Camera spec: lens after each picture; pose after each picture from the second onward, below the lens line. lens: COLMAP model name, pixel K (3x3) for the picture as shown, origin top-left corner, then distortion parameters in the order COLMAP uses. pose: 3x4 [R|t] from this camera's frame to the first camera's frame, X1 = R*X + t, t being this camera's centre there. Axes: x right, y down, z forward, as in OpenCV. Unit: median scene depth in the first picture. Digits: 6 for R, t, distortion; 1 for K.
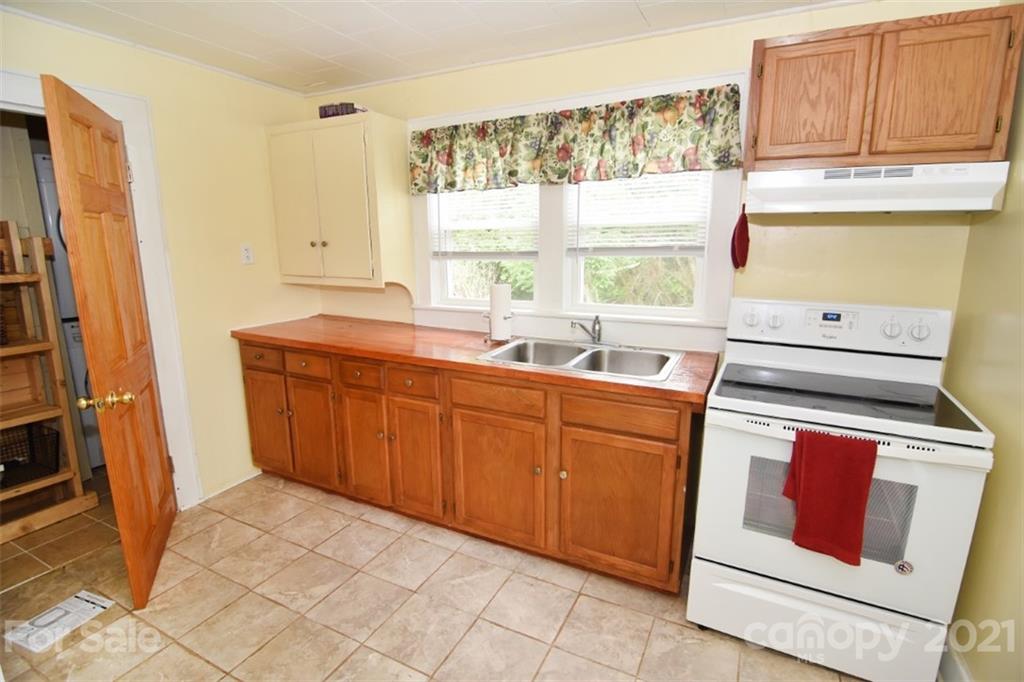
lens RADIAL K [[491.9, 0, 517.1], [0, 491.9, 343.5], [0, 0, 1]] dist [-0.012552, -0.007897]
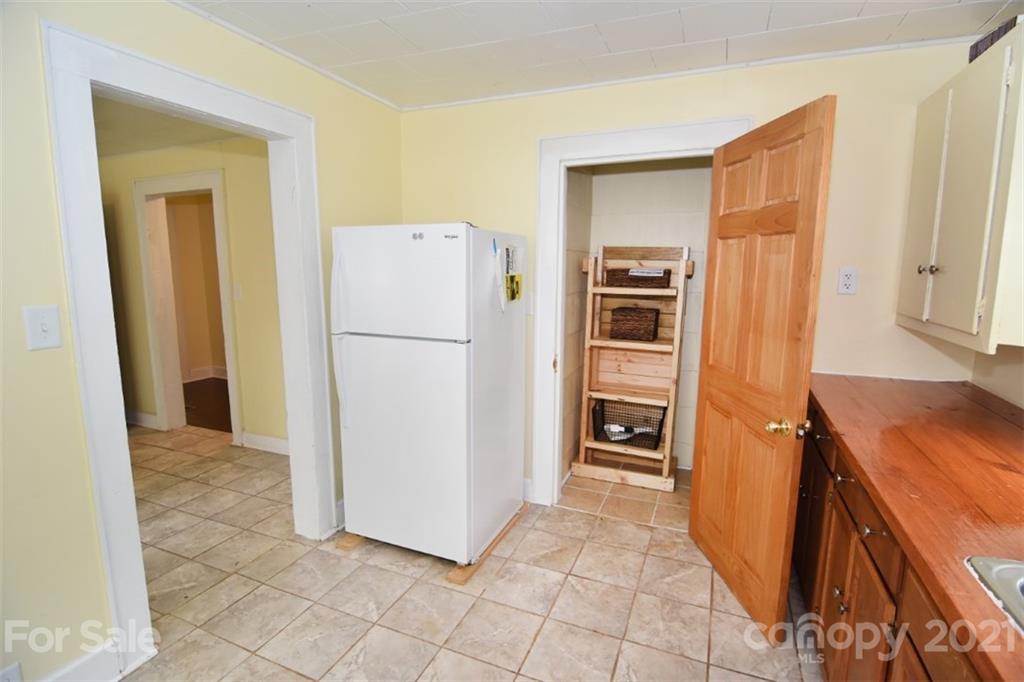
lens RADIAL K [[491.9, 0, 514.4], [0, 491.9, 342.0], [0, 0, 1]] dist [-0.012552, -0.007897]
pose [[0.067967, 0.156396, -0.985353, 0.249969], [-0.208176, 0.968121, 0.139302, -0.117278], [0.975727, 0.195659, 0.098358, 0.578257]]
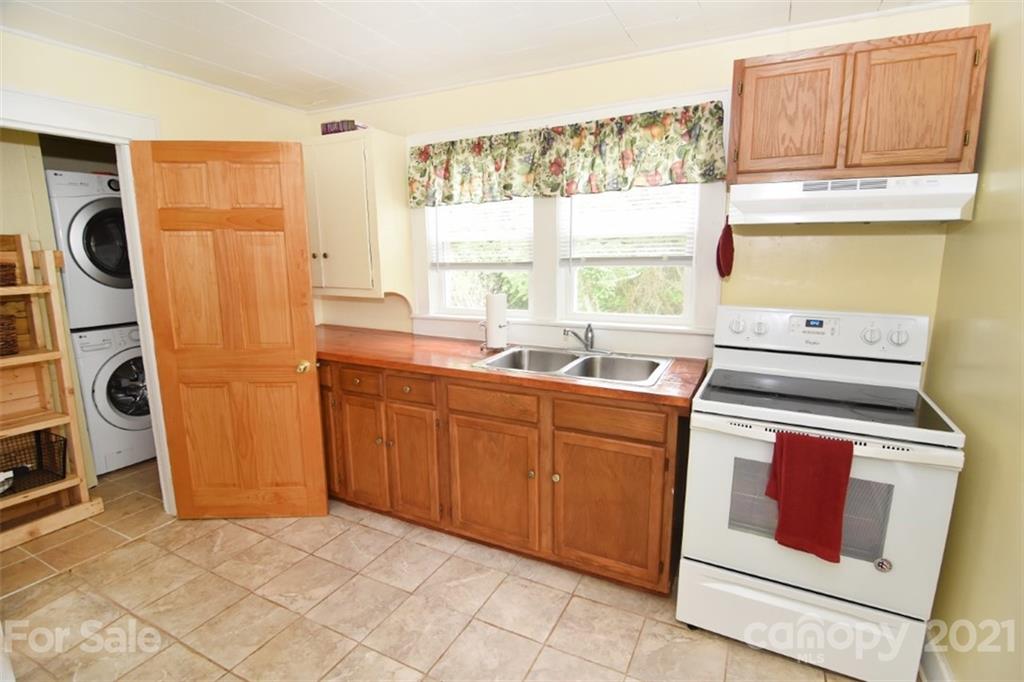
lens RADIAL K [[491.9, 0, 517.2], [0, 491.9, 343.2], [0, 0, 1]] dist [-0.012552, -0.007897]
pose [[0.999982, -0.003764, -0.004675, 0.017678], [0.003660, 0.999751, -0.021991, 0.006904], [0.004757, 0.021973, 0.999747, -0.032596]]
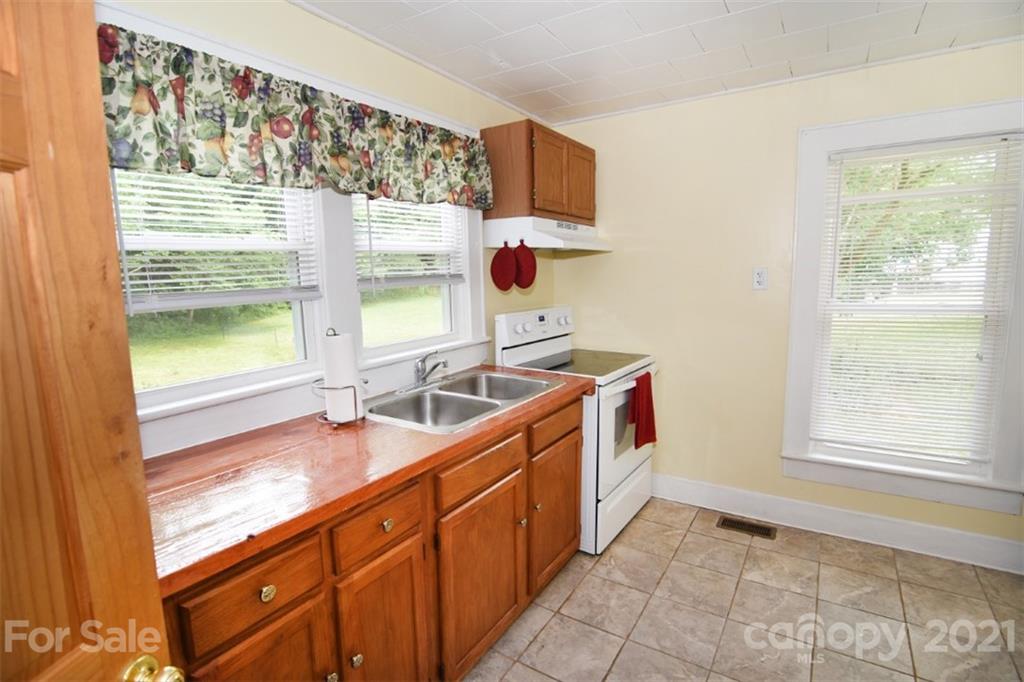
lens RADIAL K [[491.9, 0, 515.1], [0, 491.9, 343.7], [0, 0, 1]] dist [-0.012552, -0.007897]
pose [[0.105782, -0.145352, 0.983709, -0.759159], [0.219423, 0.968286, 0.119478, -0.158279], [-0.969878, 0.203209, 0.134321, 0.799374]]
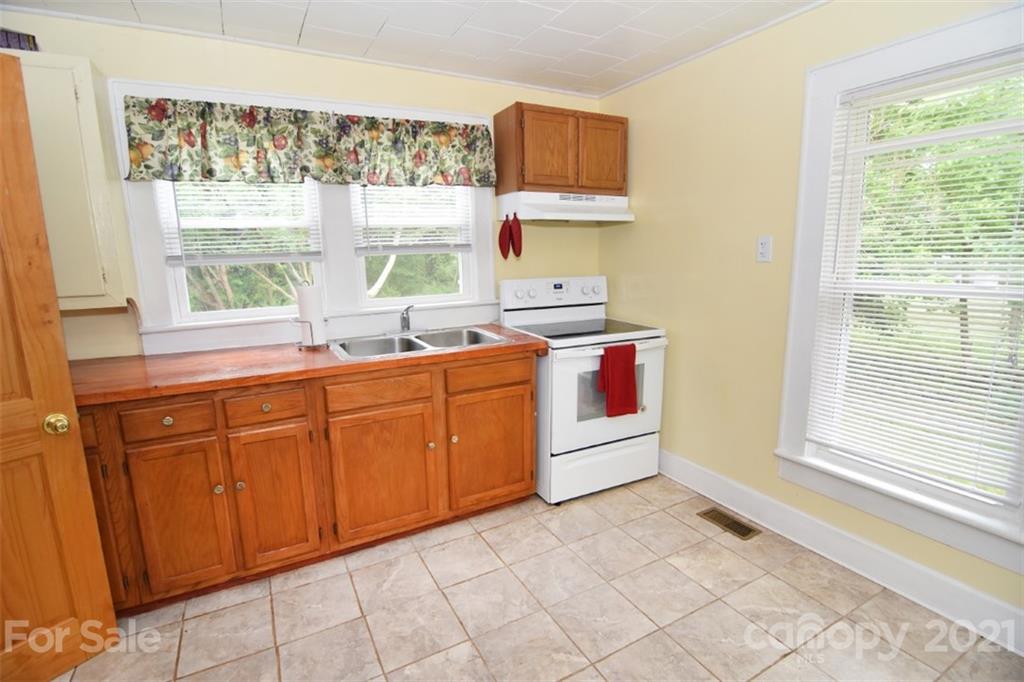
lens RADIAL K [[491.9, 0, 516.6], [0, 491.9, 344.0], [0, 0, 1]] dist [-0.012552, -0.007897]
pose [[0.568423, -0.163843, 0.806257, -0.675790], [0.180841, 0.980885, 0.071835, -0.008793], [-0.802616, 0.104972, 0.587187, 0.168188]]
